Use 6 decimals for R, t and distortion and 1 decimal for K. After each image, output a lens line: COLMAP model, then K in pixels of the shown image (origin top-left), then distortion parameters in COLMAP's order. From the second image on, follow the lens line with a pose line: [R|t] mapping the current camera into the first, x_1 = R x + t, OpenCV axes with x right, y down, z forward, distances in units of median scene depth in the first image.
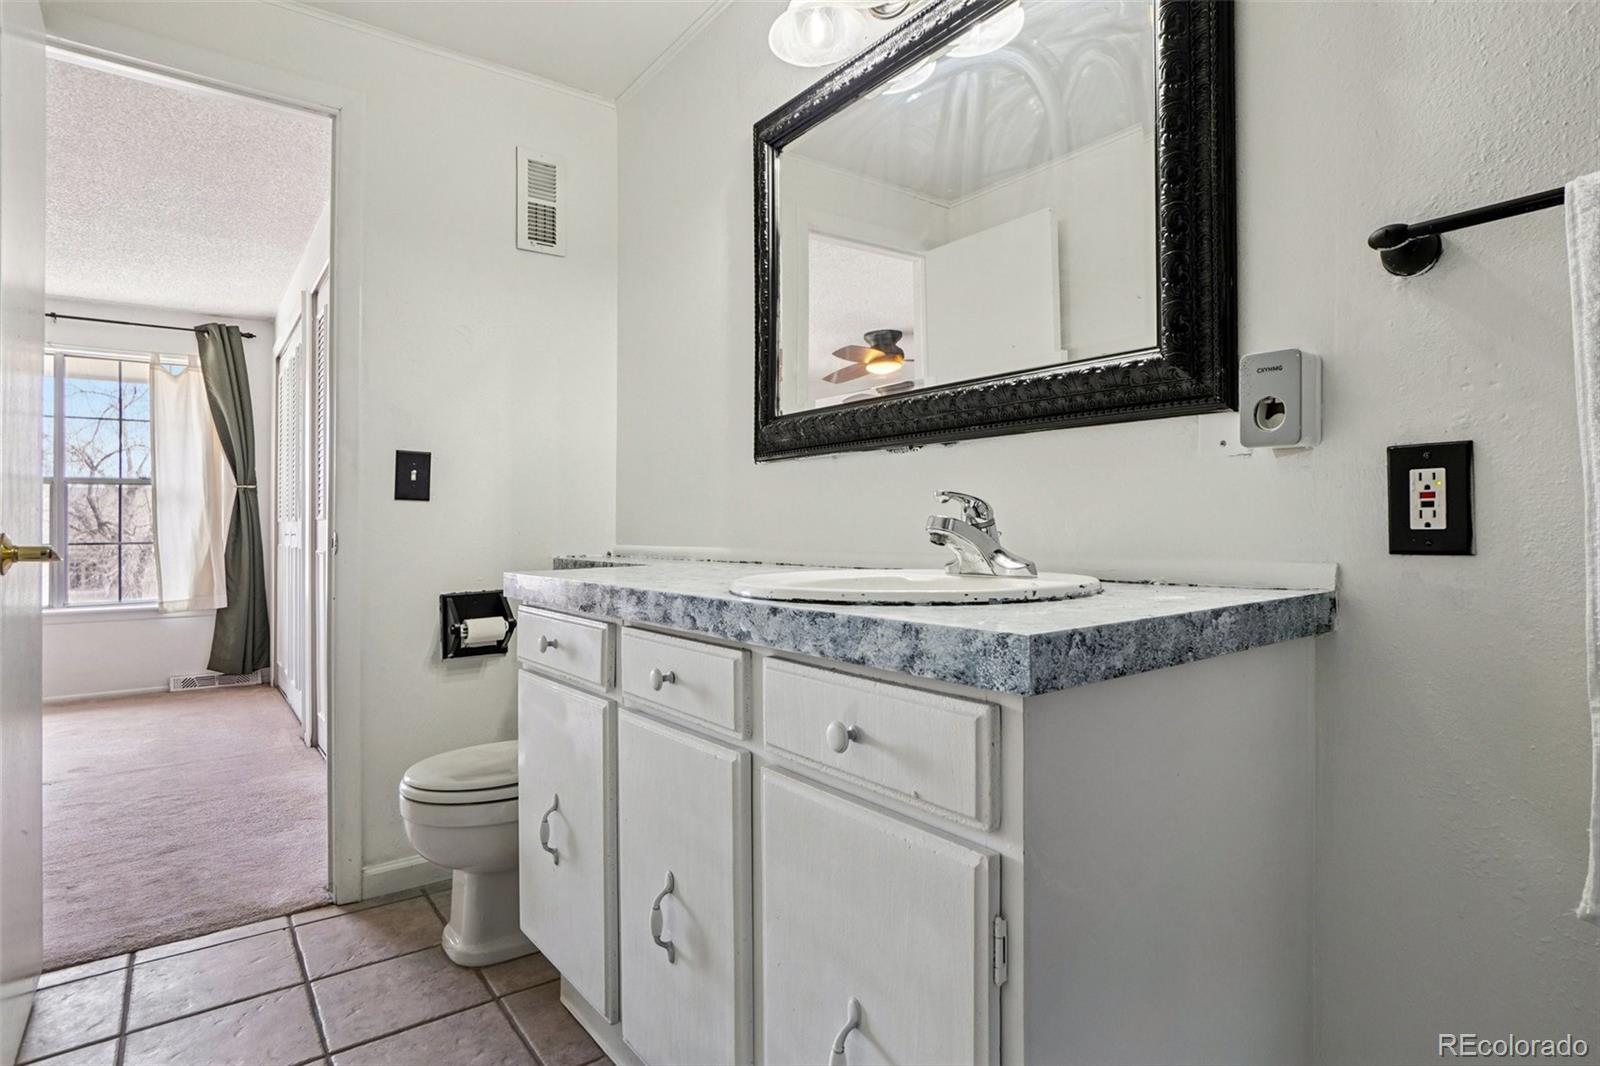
lens RADIAL K [[842.2, 0, 795.3], [0, 842.2, 526.1], [0, 0, 1]] dist [-0.042392, 0.024340]
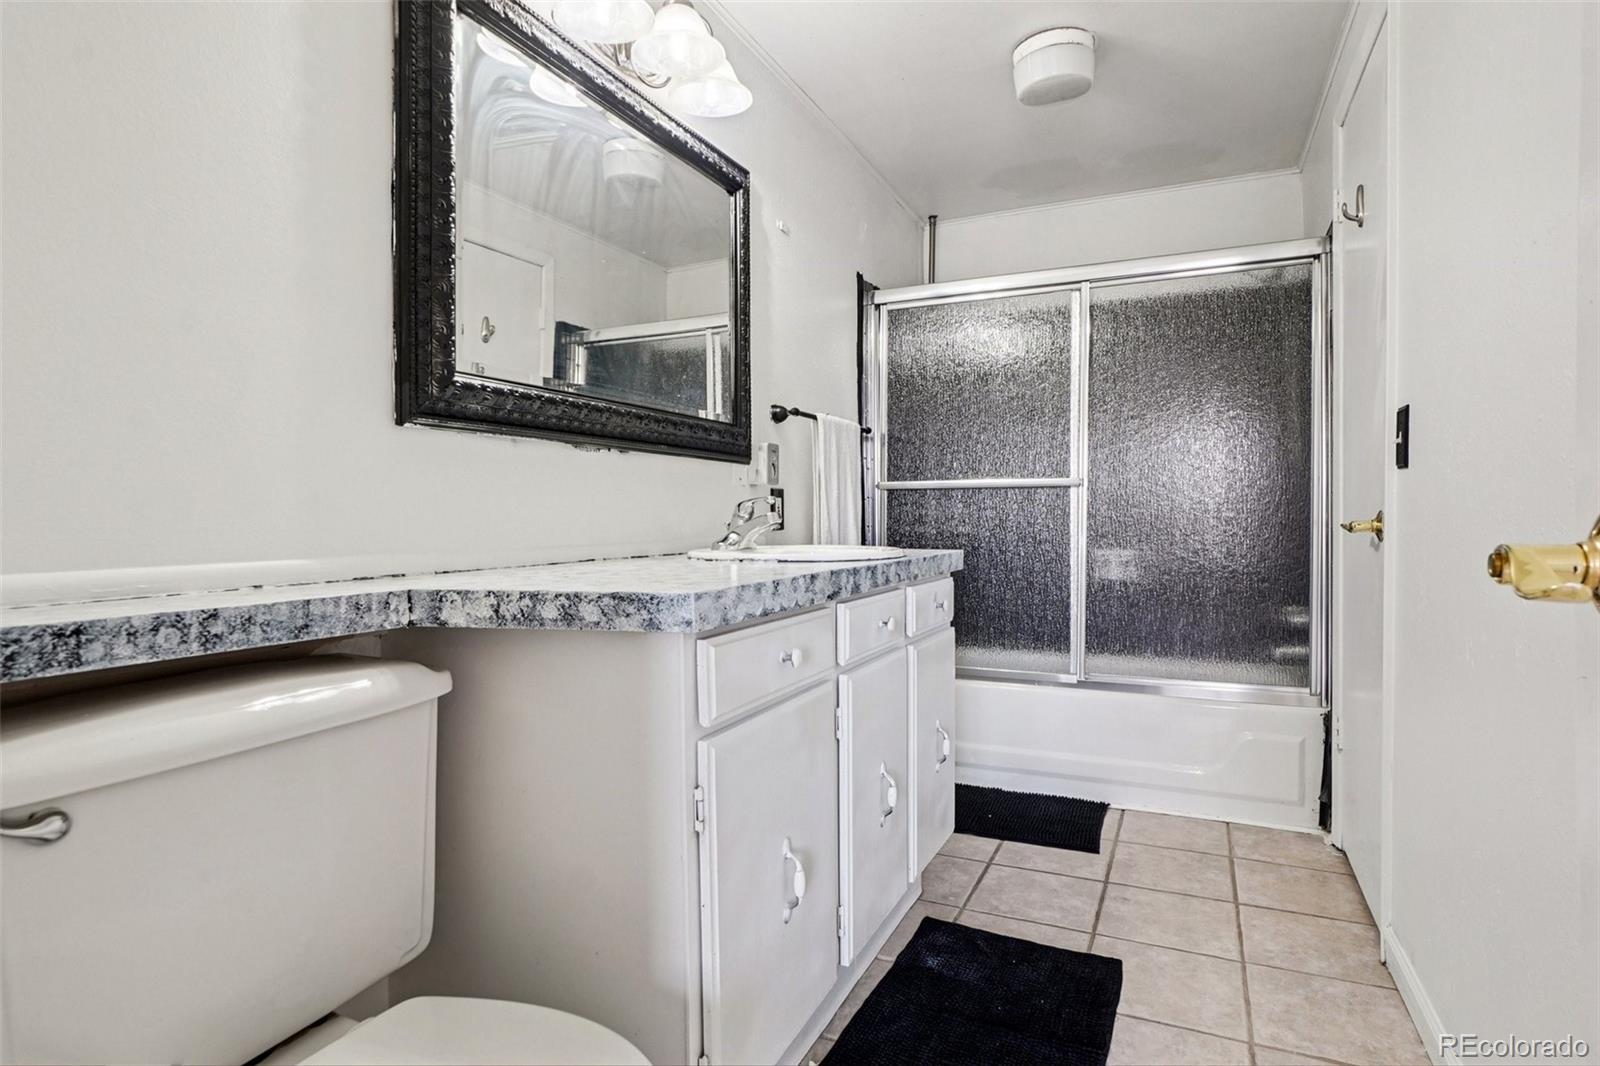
lens RADIAL K [[842.2, 0, 795.3], [0, 842.2, 526.1], [0, 0, 1]] dist [-0.042392, 0.024340]
pose [[-0.470033, 0.005751, 0.882630, -1.685414], [0.011576, 0.999933, -0.000351, 0.020789], [-0.882573, 0.010052, -0.470068, 2.280526]]
